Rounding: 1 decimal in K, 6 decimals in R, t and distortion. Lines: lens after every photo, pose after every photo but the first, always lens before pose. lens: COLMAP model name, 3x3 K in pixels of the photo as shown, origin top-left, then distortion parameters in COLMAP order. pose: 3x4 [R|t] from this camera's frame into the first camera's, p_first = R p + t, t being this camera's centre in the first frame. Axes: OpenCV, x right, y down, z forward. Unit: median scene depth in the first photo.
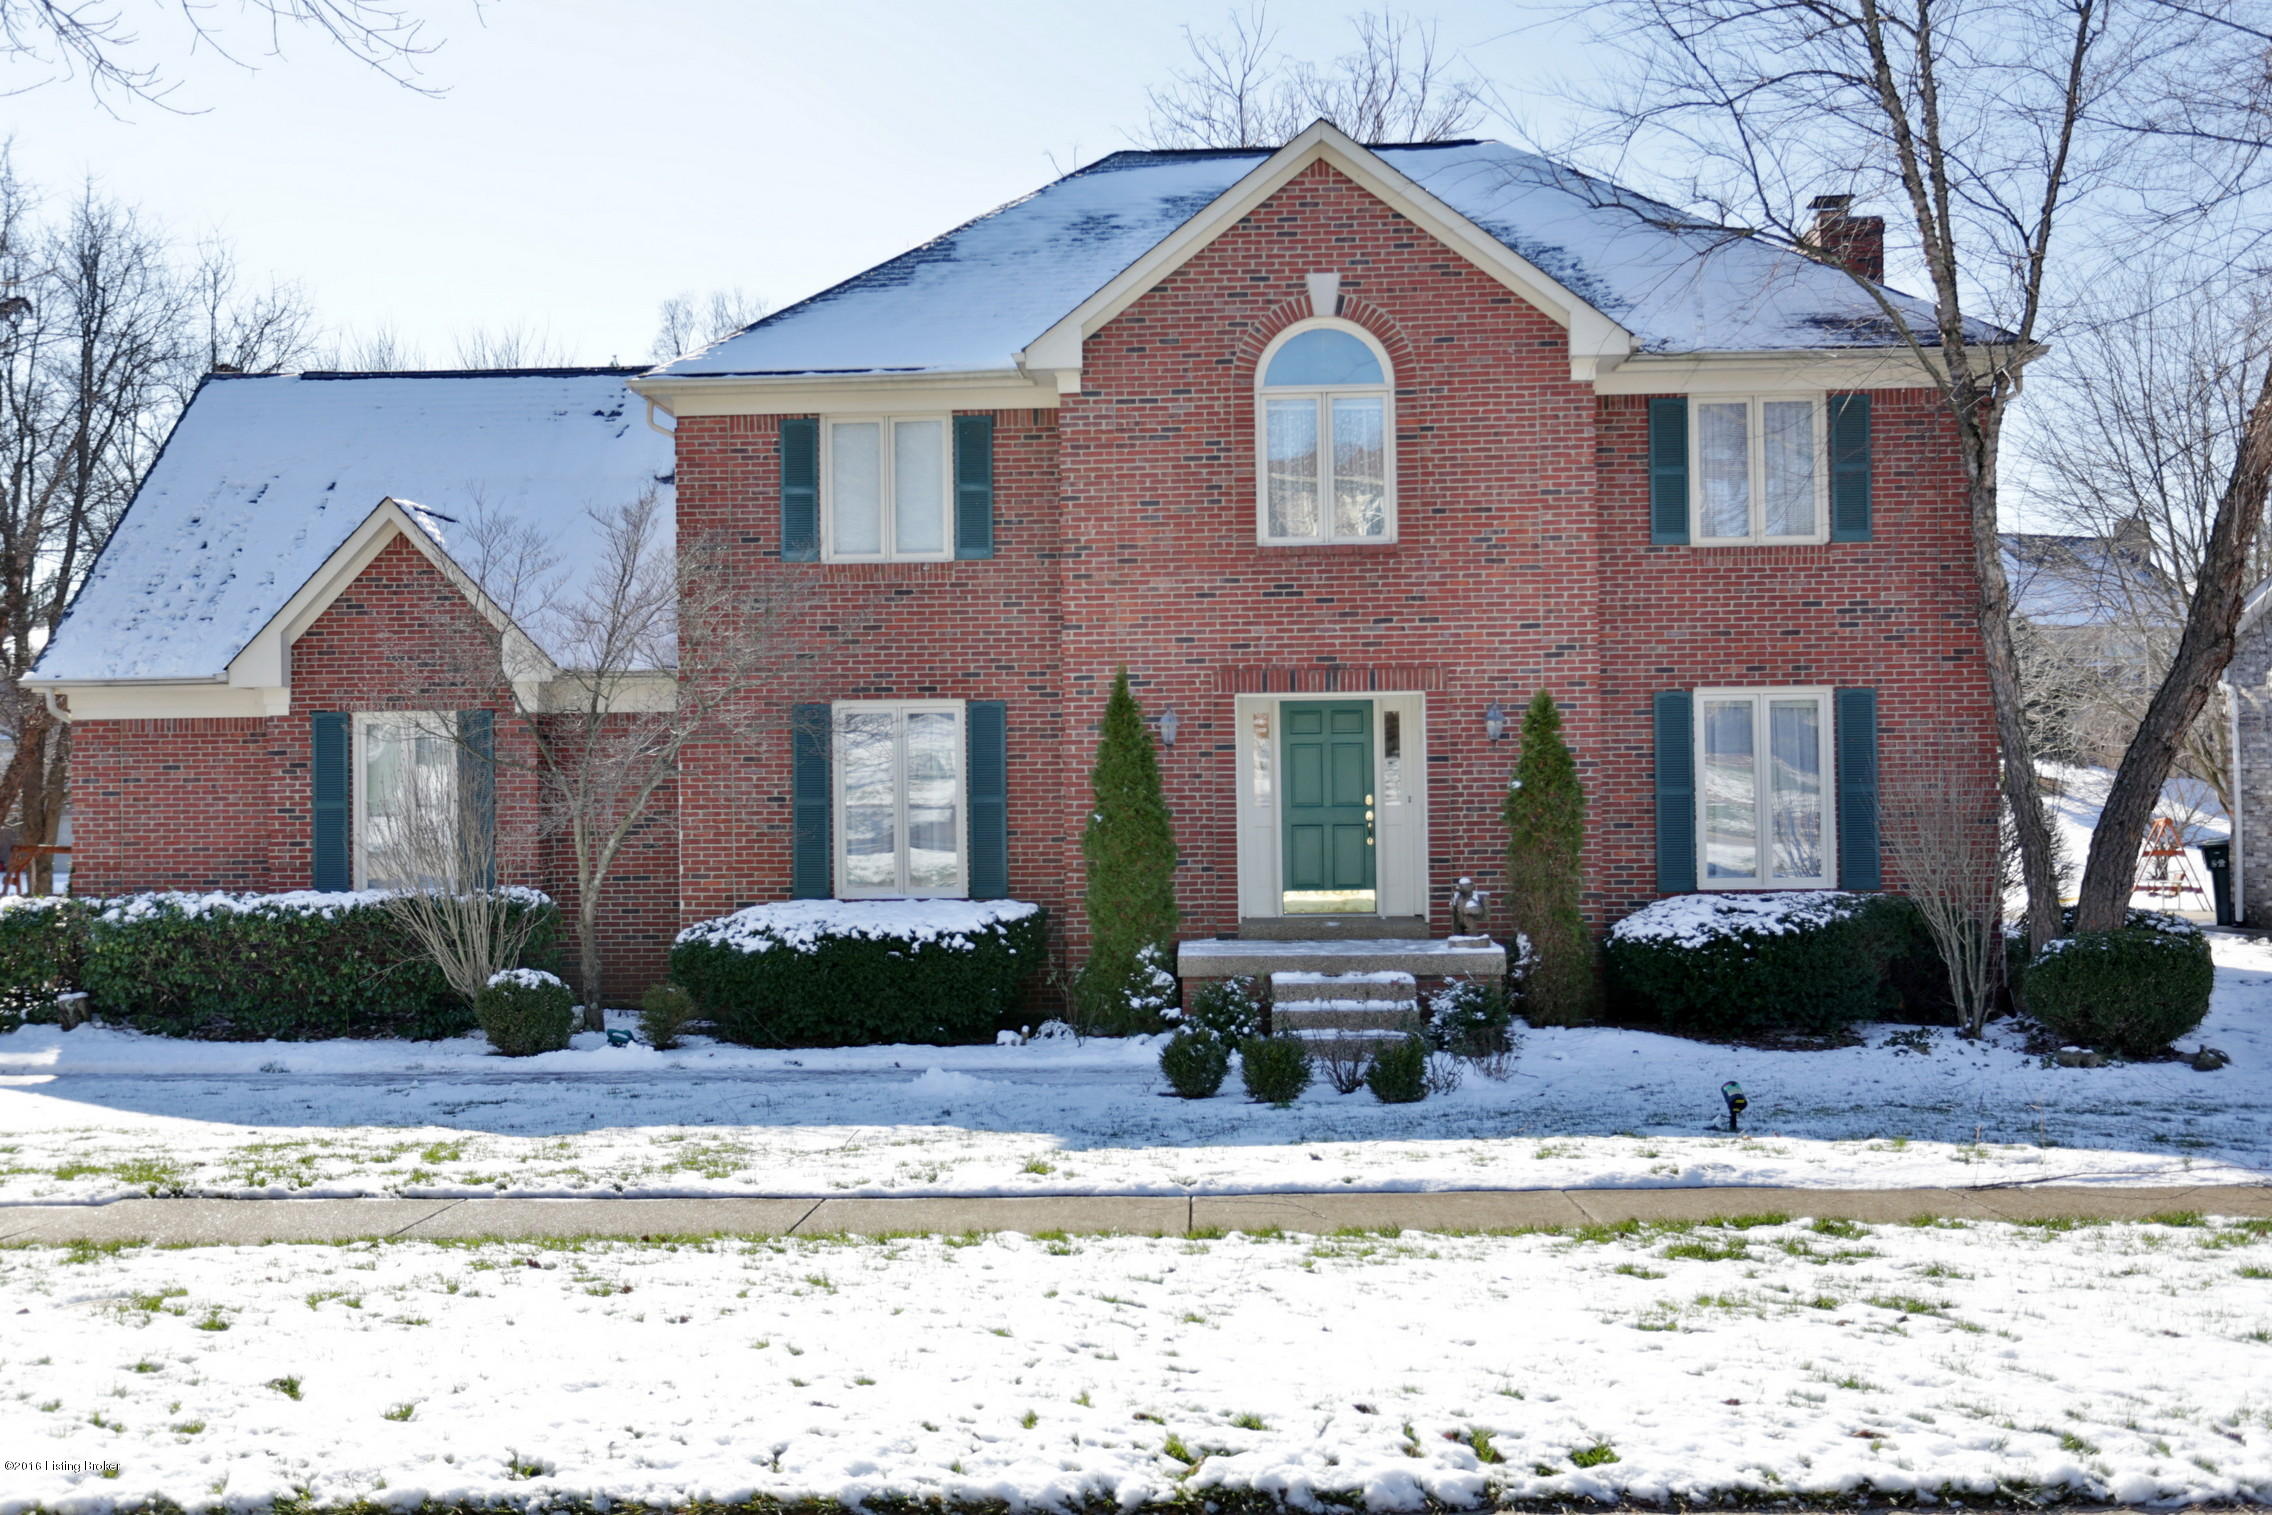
lens RADIAL K [[2188.5, 0, 1135.9], [0, 2188.5, 771.9], [0, 0, 1]] dist [-0.002681, 0.000000]
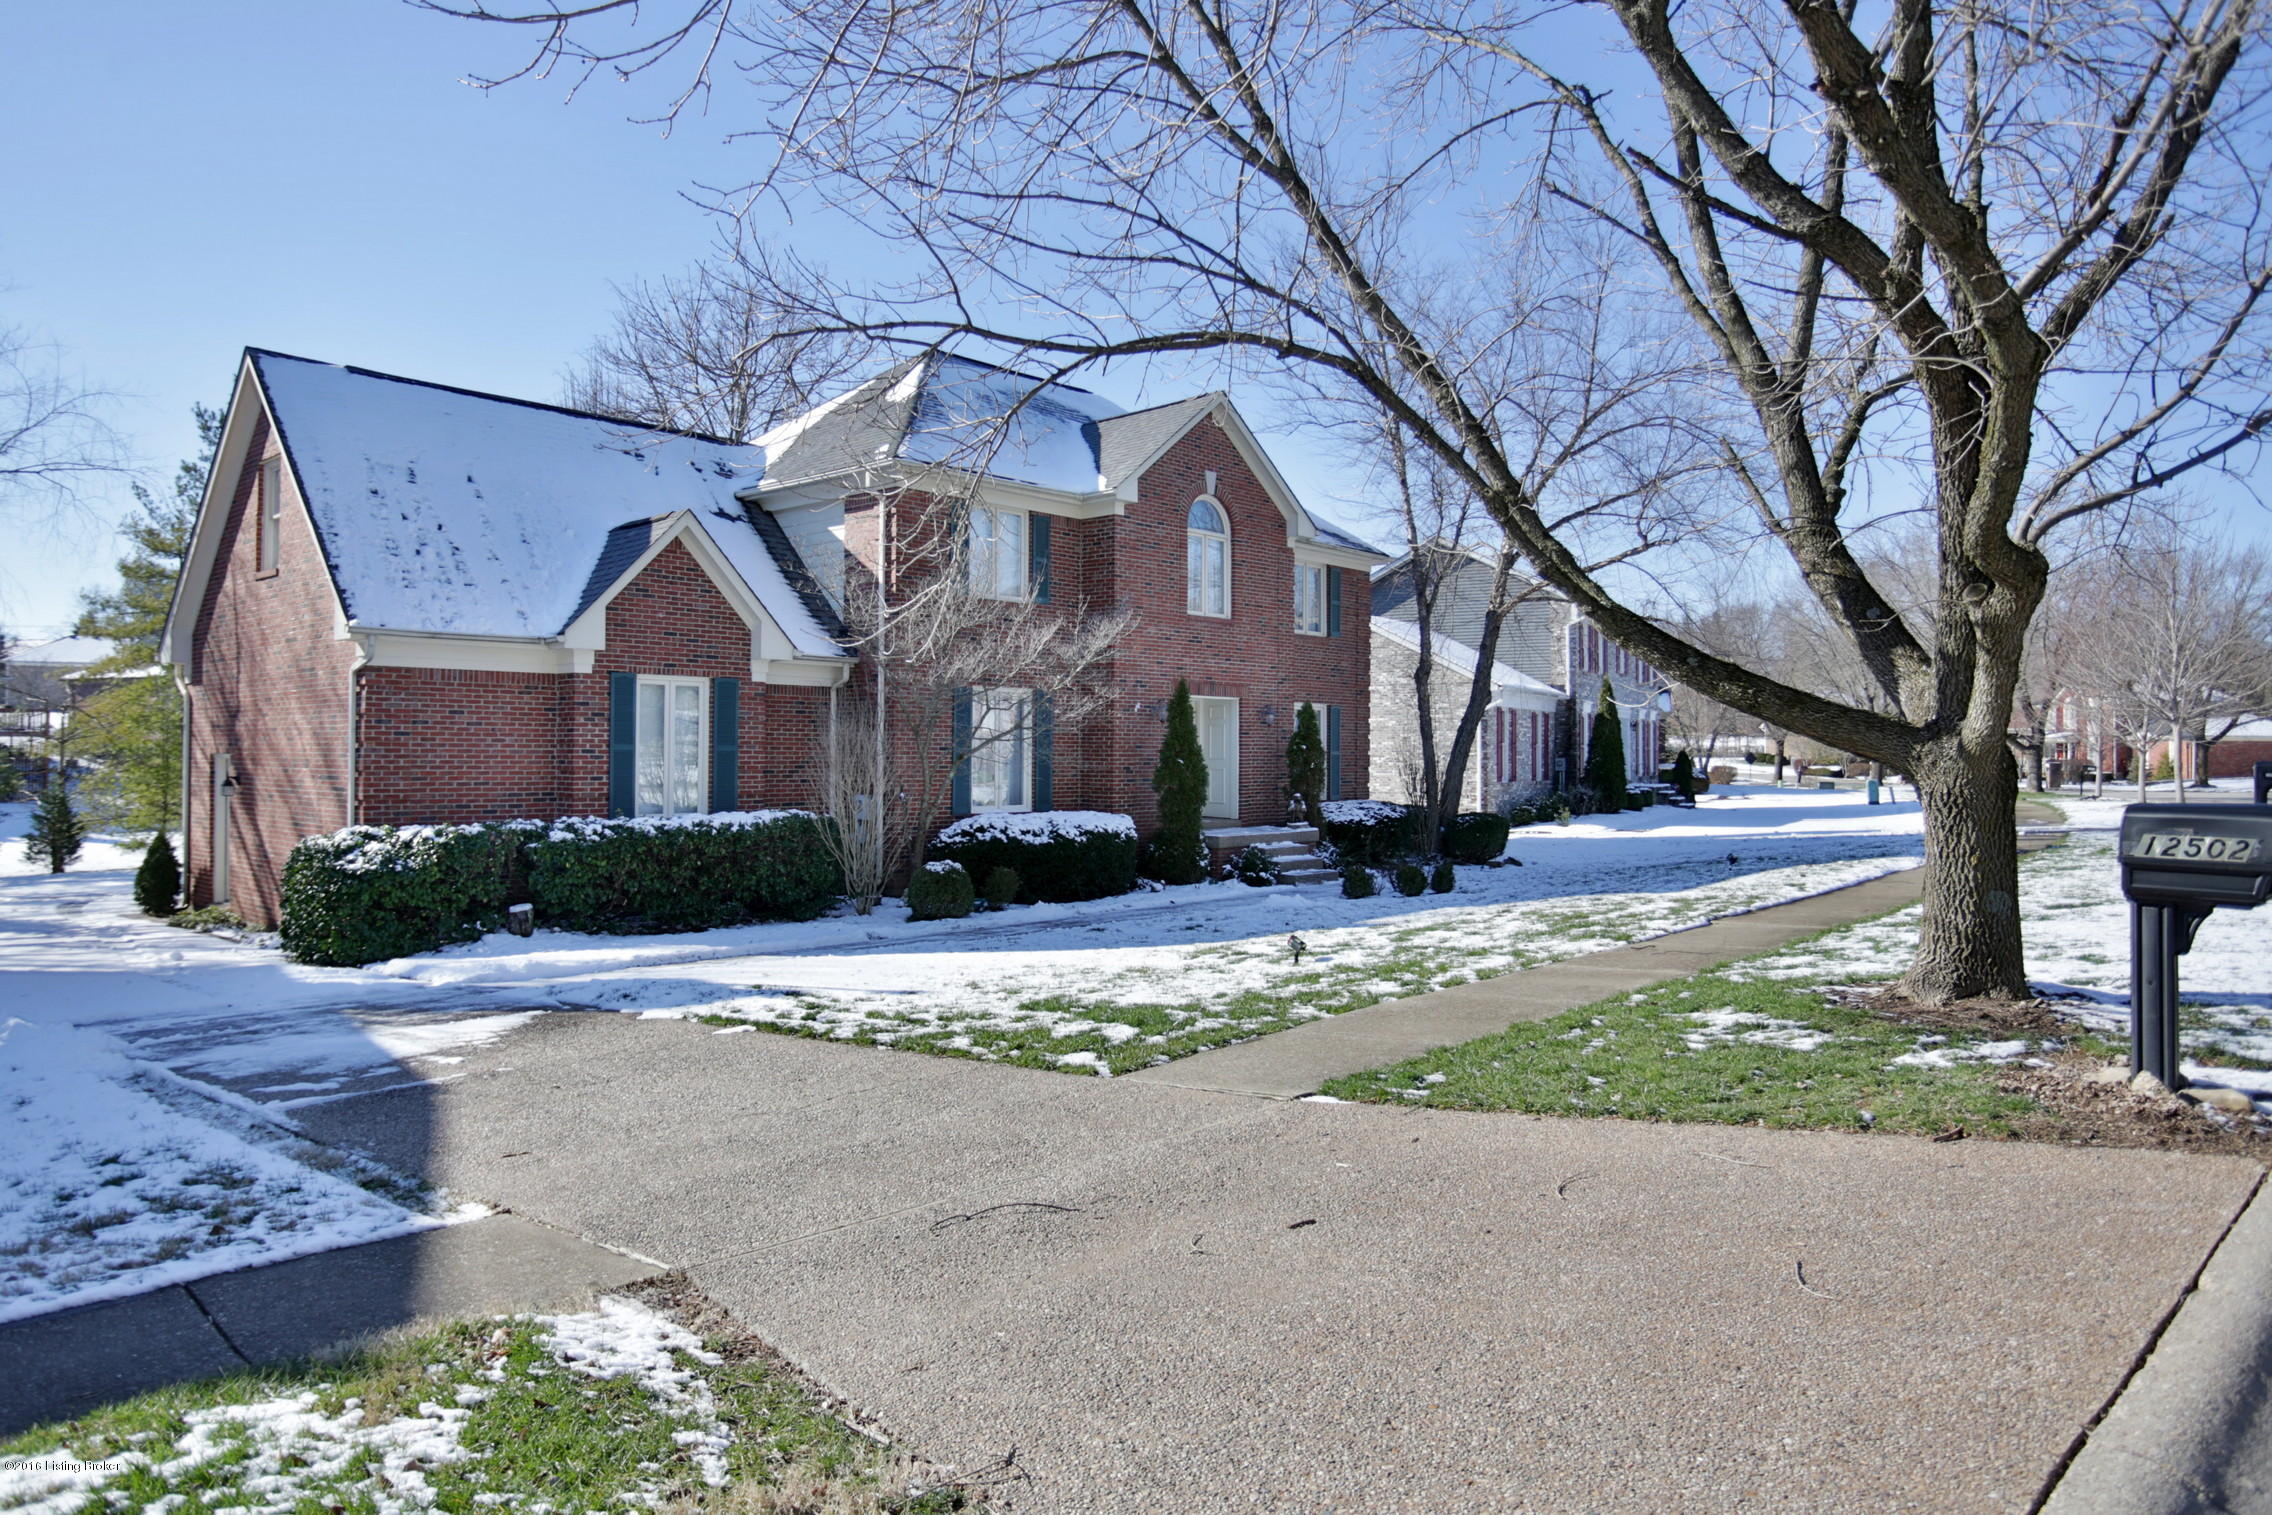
lens RADIAL K [[2480.3, 0, 1135.6], [0, 2480.3, 751.2], [0, 0, 1]] dist [-0.006104, 0.000000]
pose [[0.412169, 0.012667, 0.911019, -1.725362], [-0.022034, 0.999749, -0.003932, 0.018610], [-0.910841, -0.018452, 0.412345, 0.170918]]
